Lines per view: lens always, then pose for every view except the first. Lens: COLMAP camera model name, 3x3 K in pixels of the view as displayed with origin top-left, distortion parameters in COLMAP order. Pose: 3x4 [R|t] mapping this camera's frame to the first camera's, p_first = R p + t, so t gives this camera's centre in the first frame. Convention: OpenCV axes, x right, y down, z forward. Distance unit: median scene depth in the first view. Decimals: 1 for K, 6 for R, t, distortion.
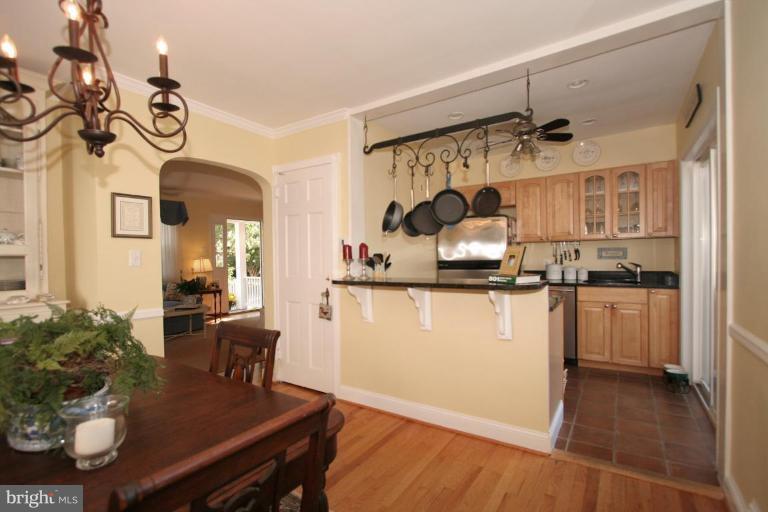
lens RADIAL K [[359.6, 0, 386.3], [0, 359.6, 257.1], [0, 0, 1]] dist [-0.027307, -0.000661]
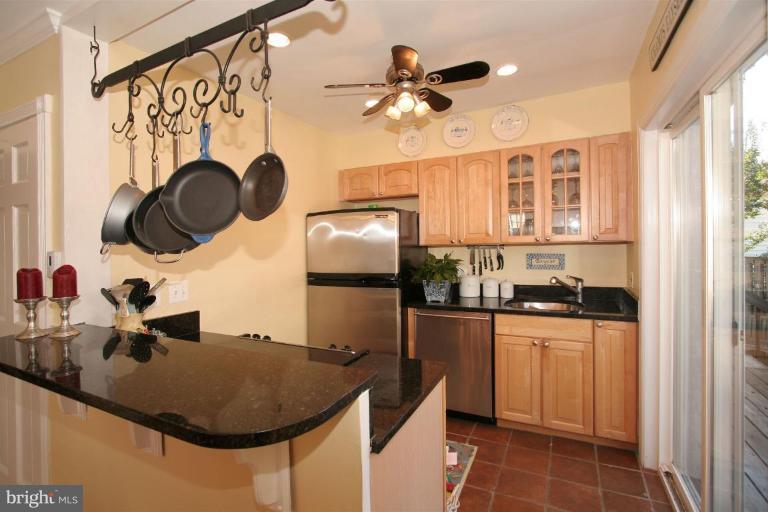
lens RADIAL K [[359.6, 0, 369.4], [0, 359.6, 243.1], [0, 0, 1]] dist [-0.027307, -0.000661]
pose [[0.996163, -0.000341, 0.087520, 0.237360], [0.001039, 0.999968, -0.007930, -0.048764], [-0.087514, 0.007991, 0.996131, 0.336787]]
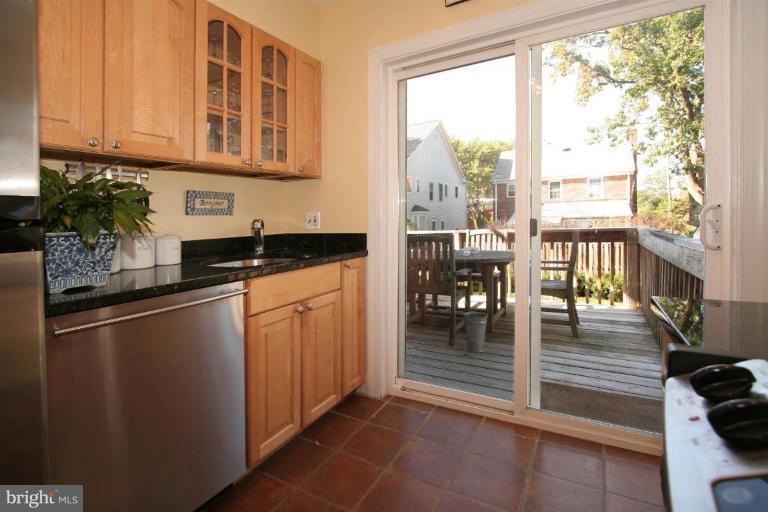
lens RADIAL K [[359.6, 0, 383.5], [0, 359.6, 222.1], [0, 0, 1]] dist [-0.027307, -0.000661]
pose [[-0.060169, 0.012508, 0.998110, 0.146094], [0.032034, 0.999431, -0.010593, 0.031322], [-0.997674, 0.031336, -0.060536, 0.893740]]
